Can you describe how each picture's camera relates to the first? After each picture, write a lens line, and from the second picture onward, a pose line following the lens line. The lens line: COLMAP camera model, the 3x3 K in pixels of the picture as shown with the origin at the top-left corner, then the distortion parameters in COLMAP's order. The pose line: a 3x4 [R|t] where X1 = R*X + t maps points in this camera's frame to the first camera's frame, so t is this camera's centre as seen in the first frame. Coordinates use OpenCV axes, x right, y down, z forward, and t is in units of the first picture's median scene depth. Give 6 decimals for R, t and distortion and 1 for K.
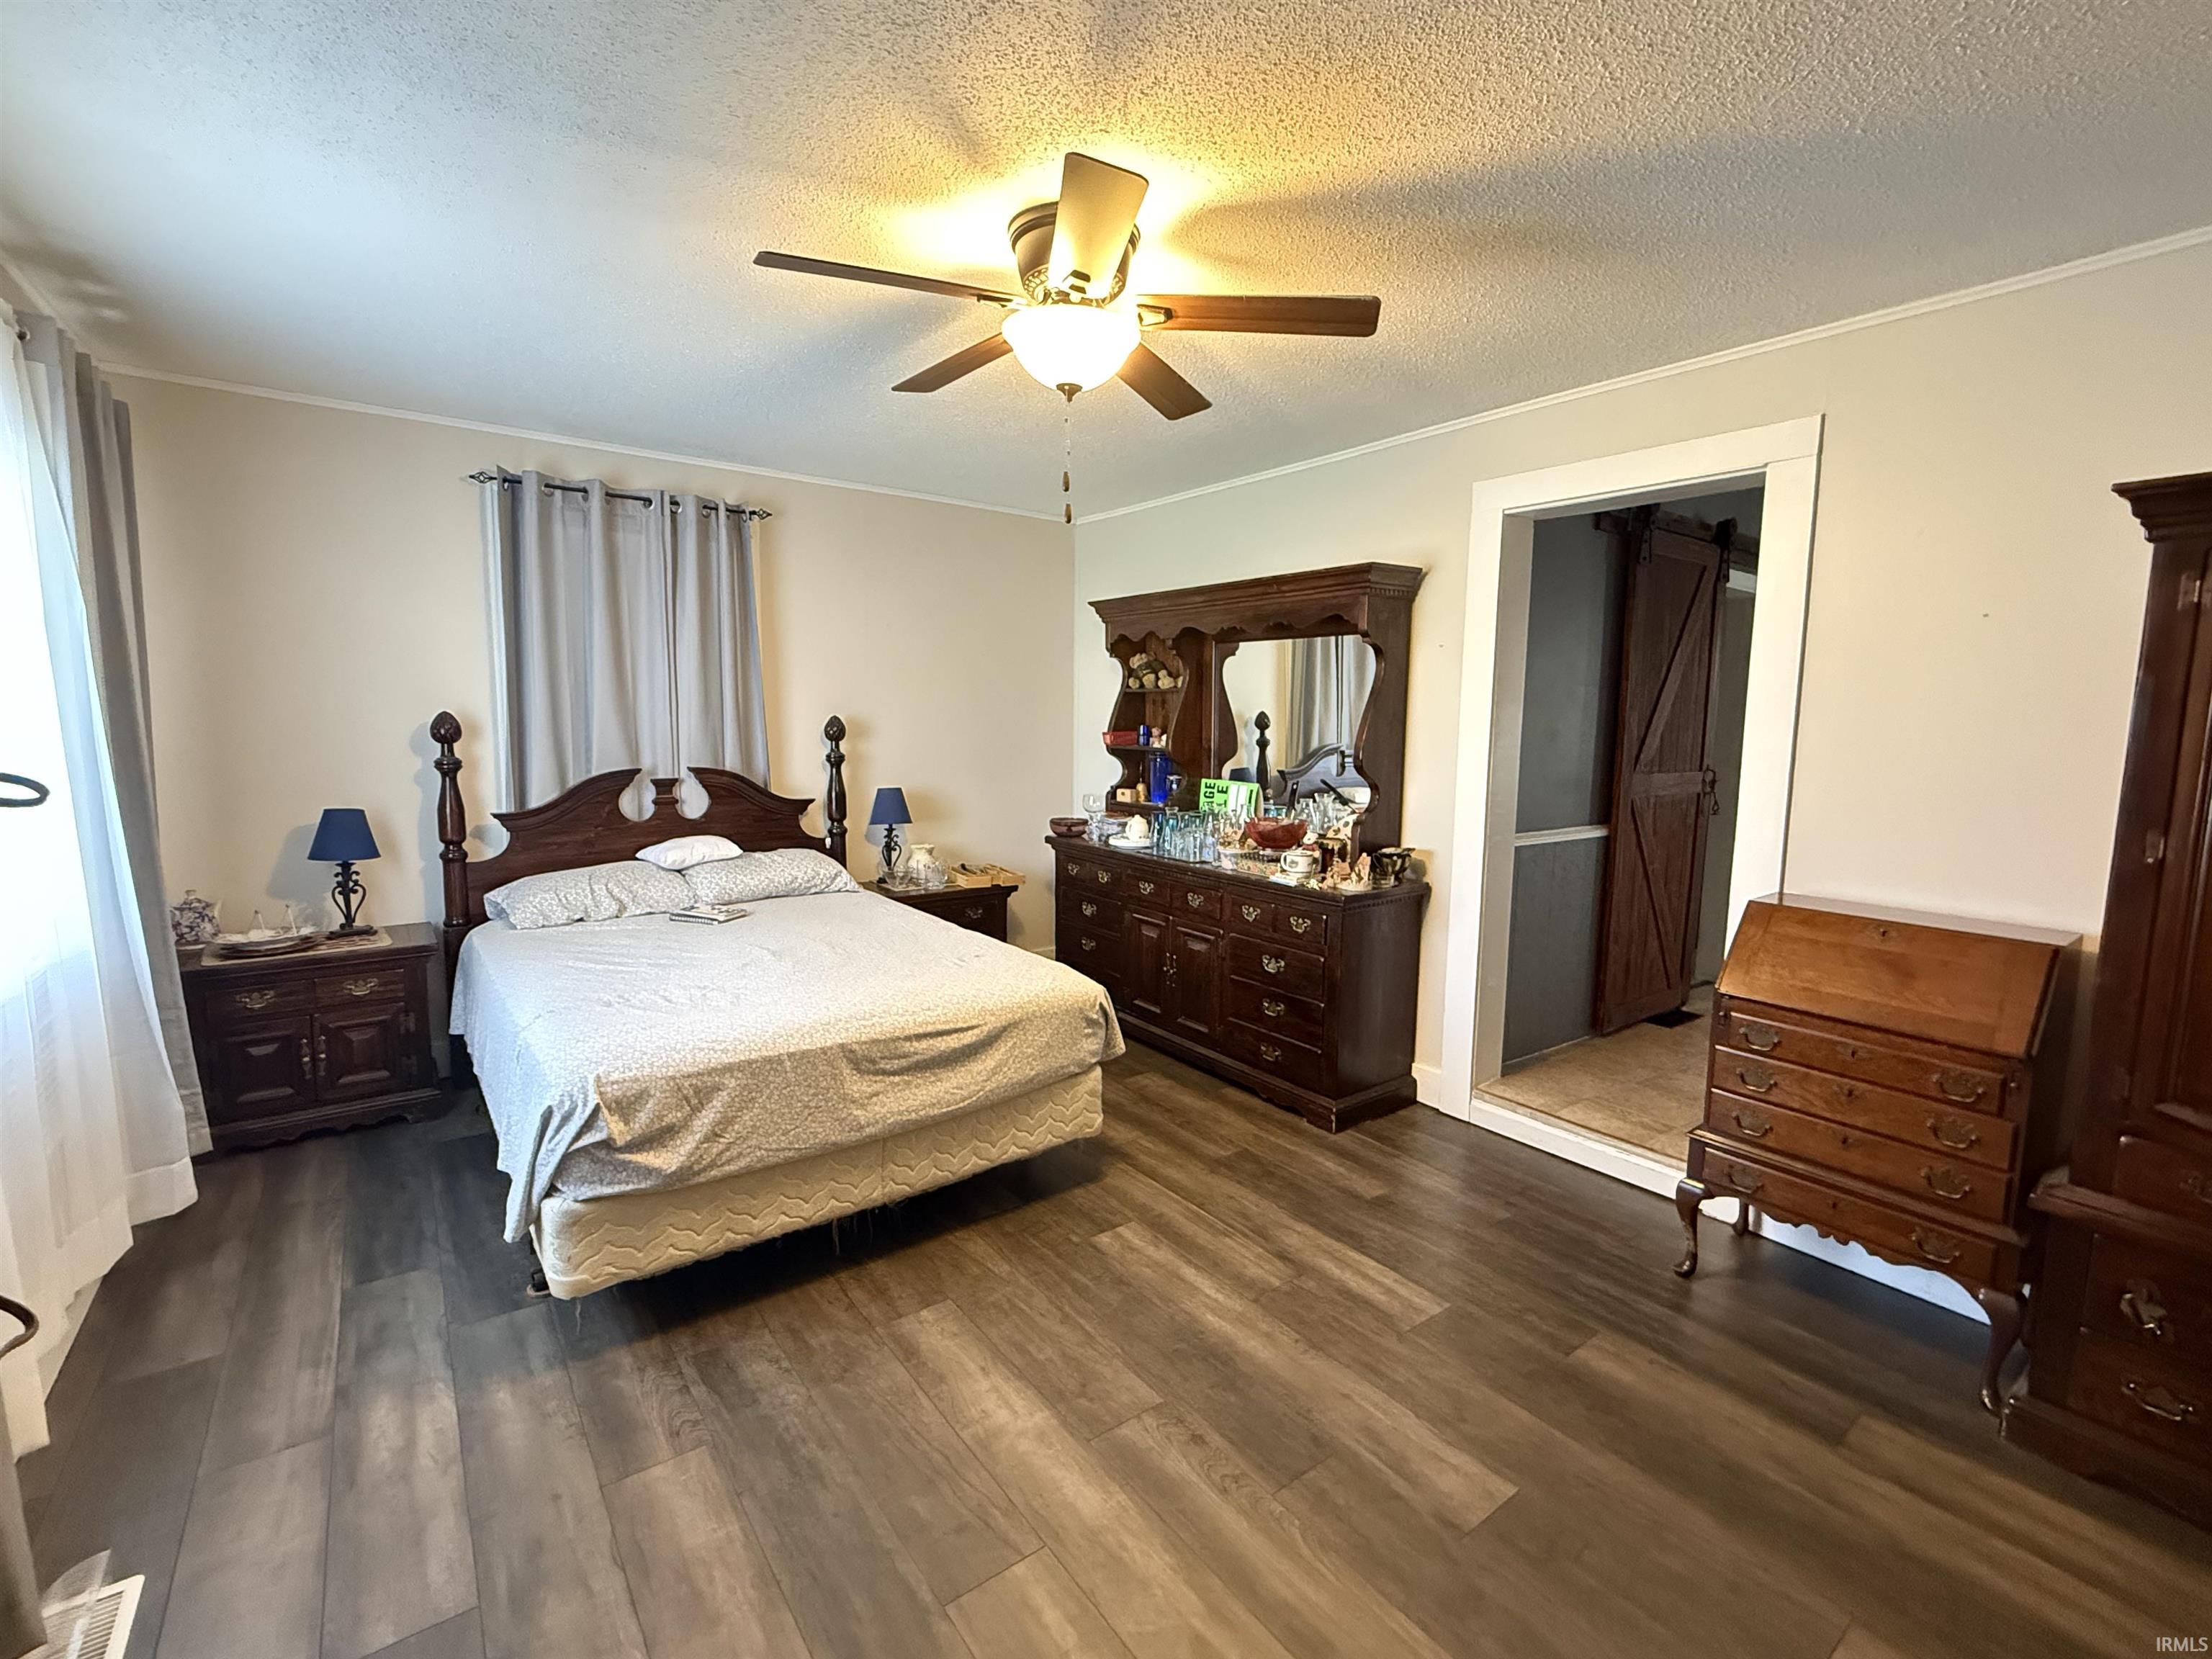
lens RADIAL K [[974.5, 0, 1106.0], [0, 974.5, 829.5], [0, 0, 1]] dist [-0.000704, 0.000383]
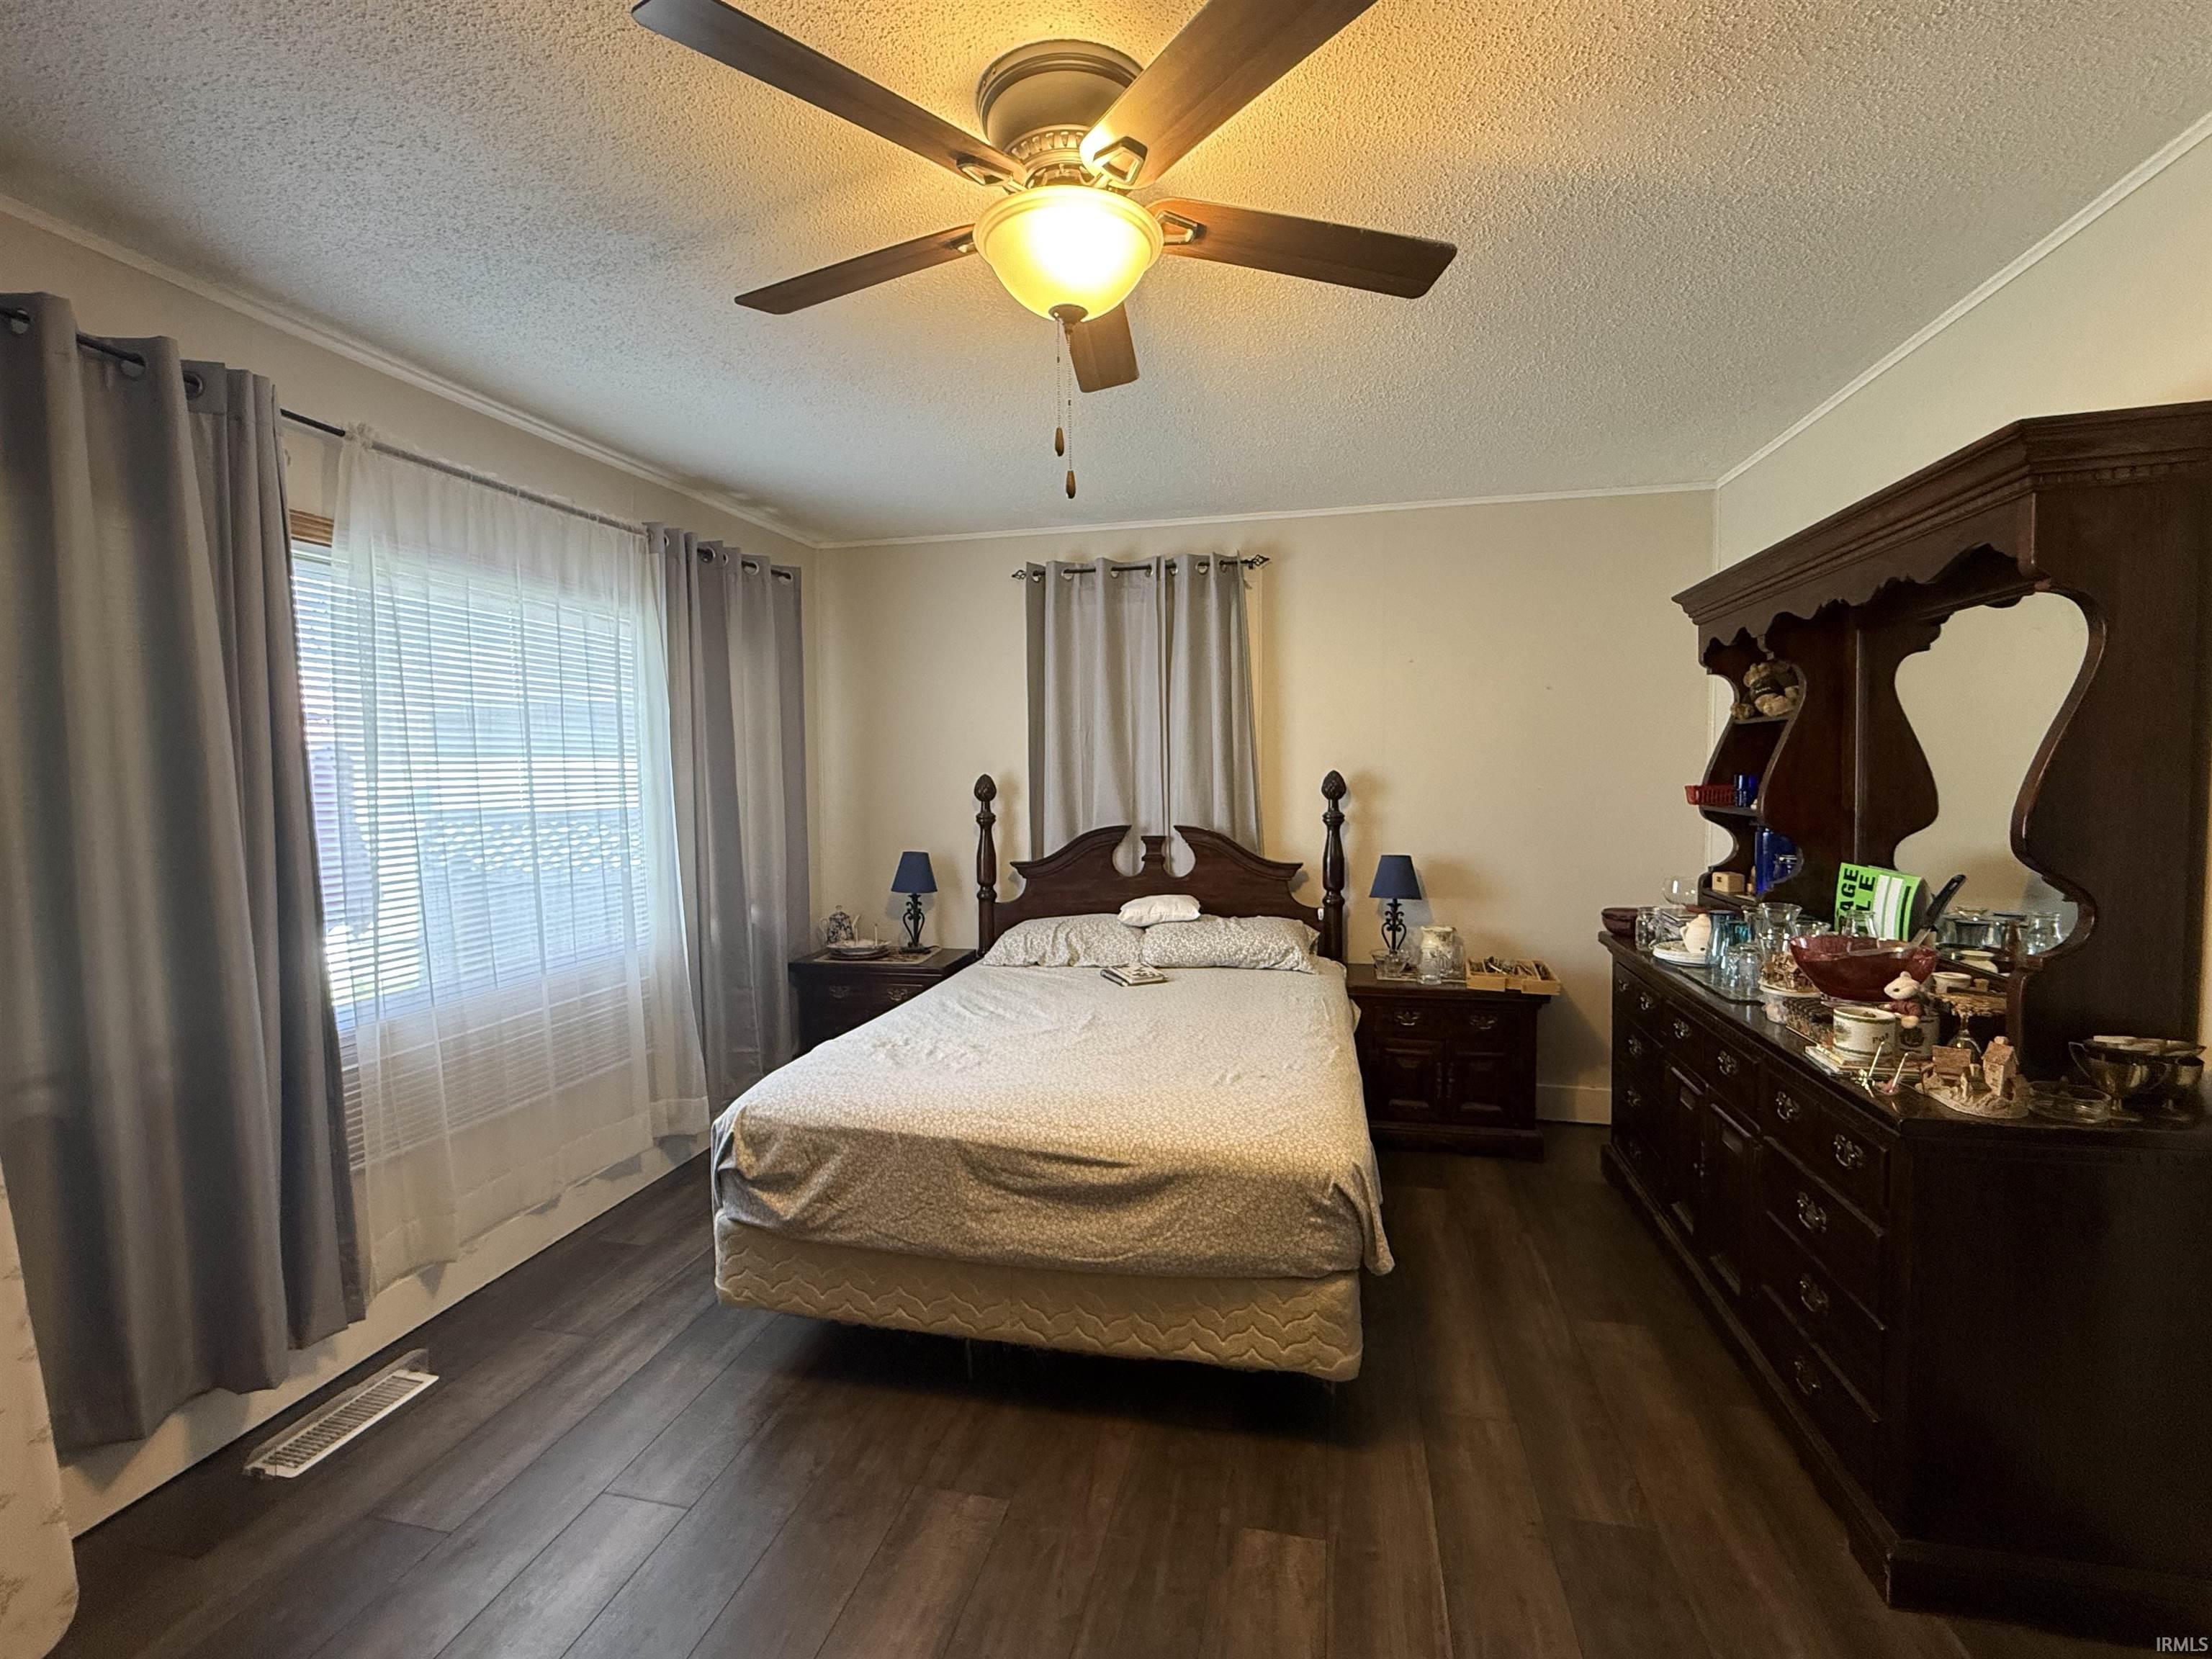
lens RADIAL K [[974.5, 0, 1106.0], [0, 974.5, 829.5], [0, 0, 1]] dist [-0.000704, 0.000383]
pose [[0.645029, 0.023486, -0.763797, 0.342908], [-0.069654, 0.997174, -0.028161, -0.031825], [0.760977, 0.071366, 0.644842, 0.363709]]
